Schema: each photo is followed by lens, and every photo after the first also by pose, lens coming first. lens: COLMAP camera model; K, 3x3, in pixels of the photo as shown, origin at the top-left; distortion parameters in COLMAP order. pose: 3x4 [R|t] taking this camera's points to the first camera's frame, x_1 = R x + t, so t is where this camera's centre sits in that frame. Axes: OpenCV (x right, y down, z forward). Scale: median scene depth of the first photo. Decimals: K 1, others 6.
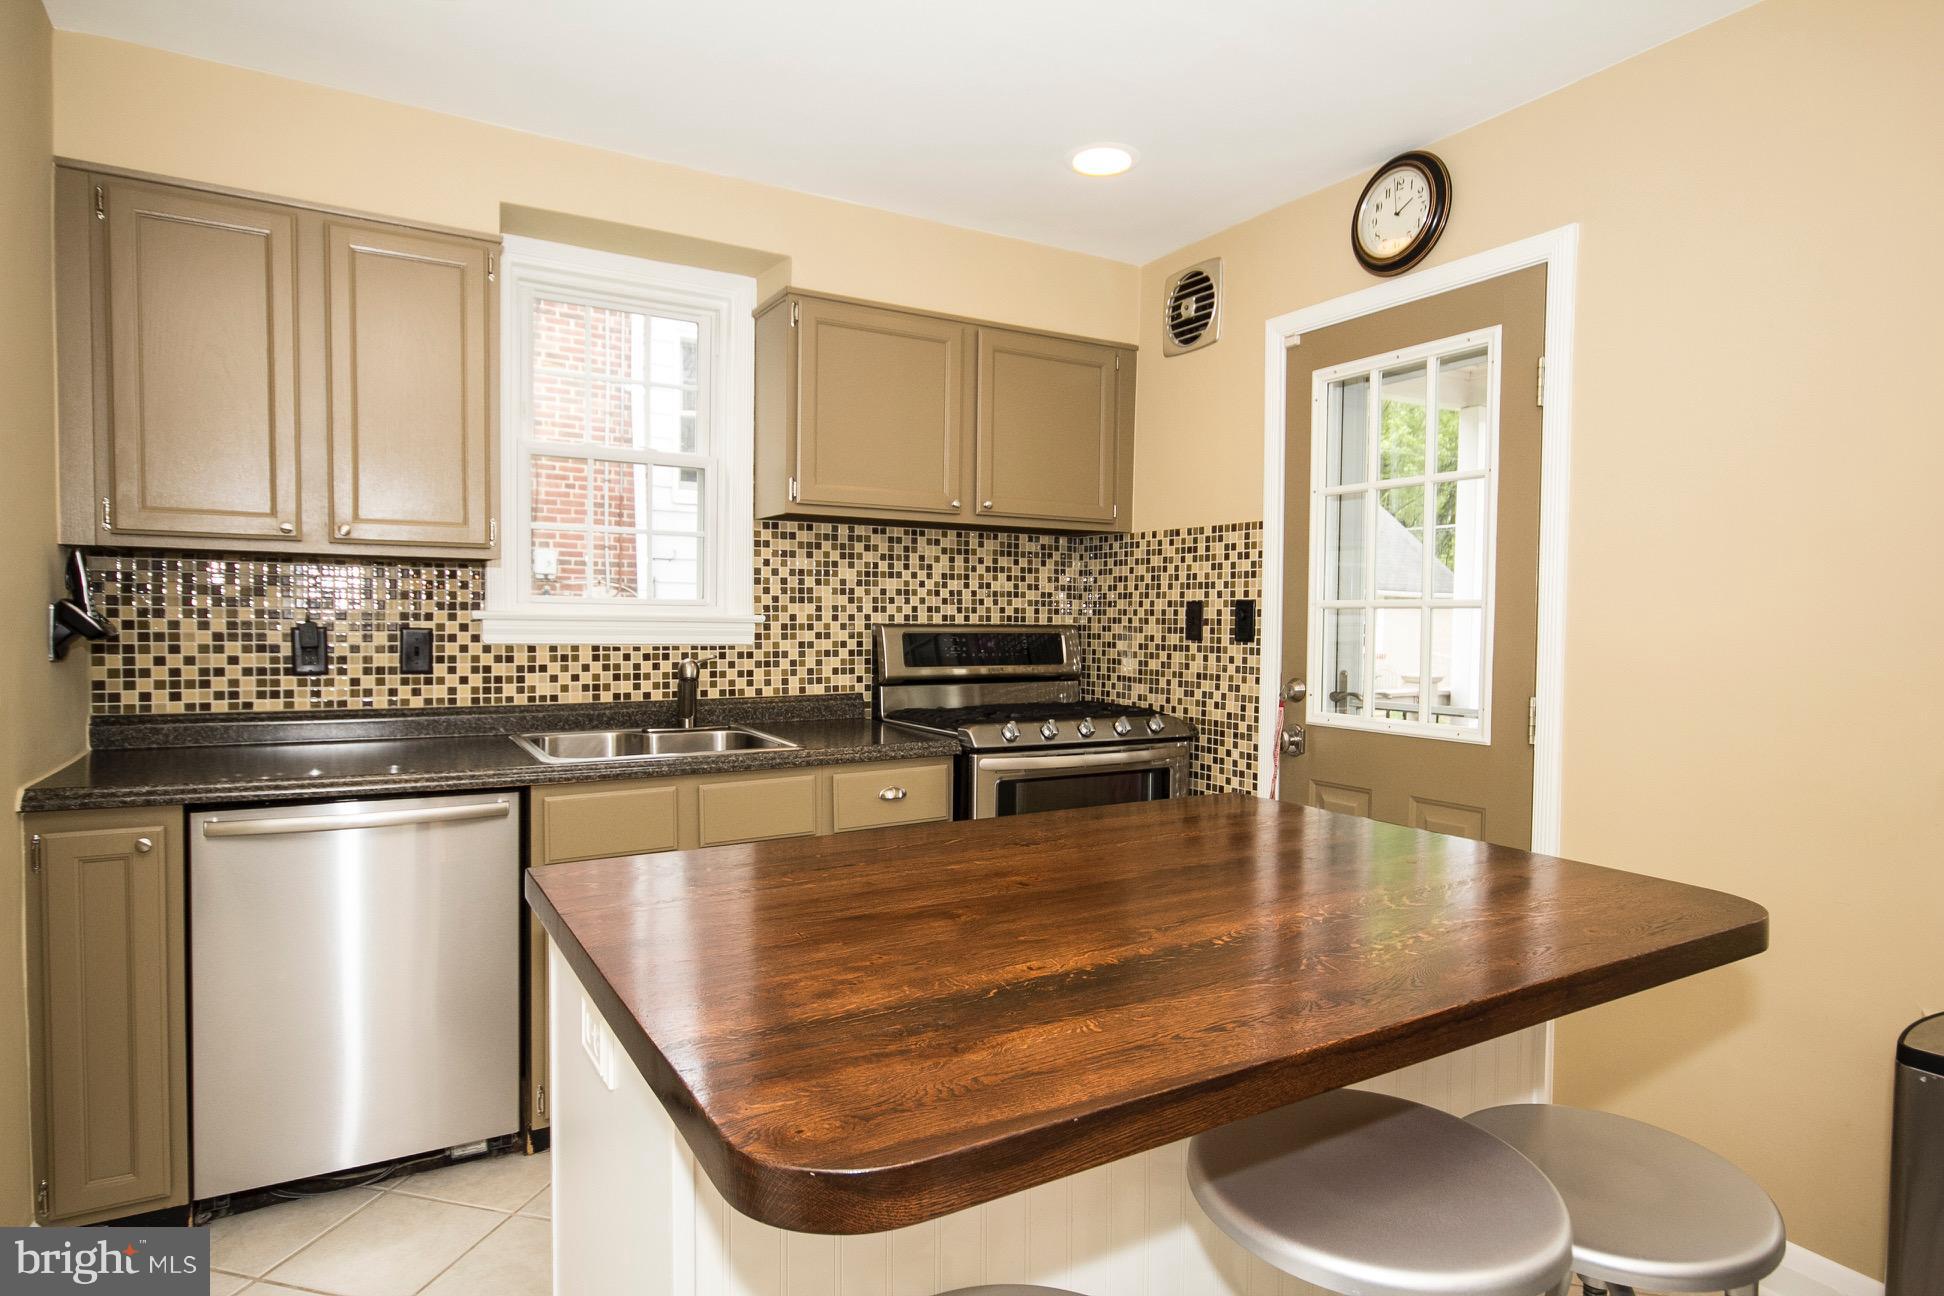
lens RADIAL K [[1070.4, 0, 972.0], [0, 1070.4, 648.0], [0, 0, 1]] dist [0.017739, 0.001704]
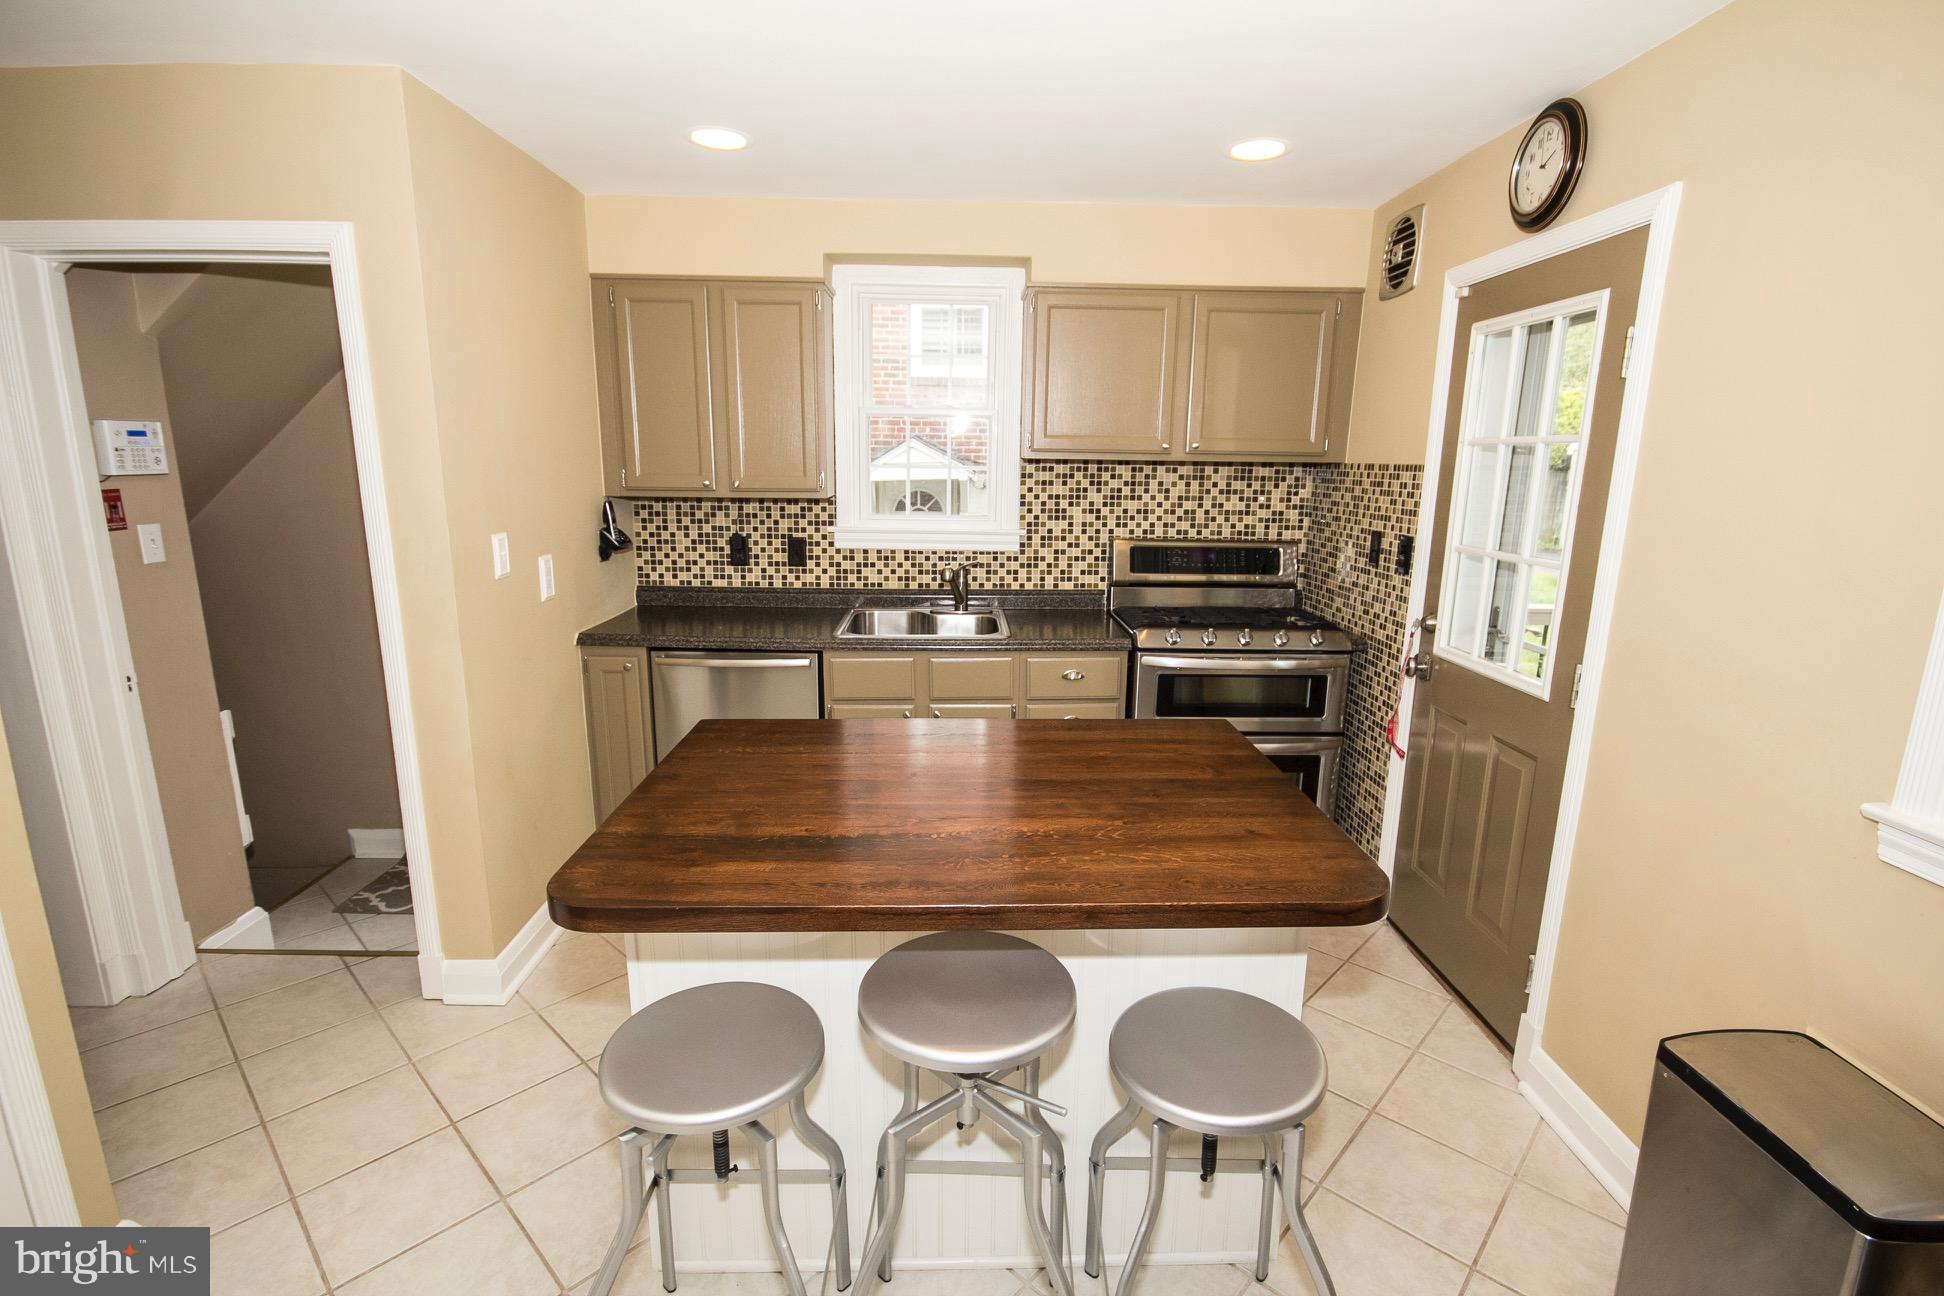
lens RADIAL K [[901.4, 0, 994.1], [0, 901.4, 654.7], [0, 0, 1]] dist [-0.012792, -0.000183]
pose [[0.876173, 0.106092, -0.470175, 0.345241], [-0.020356, 0.982750, 0.183817, -0.089919], [0.481566, -0.151485, 0.863219, -0.025381]]
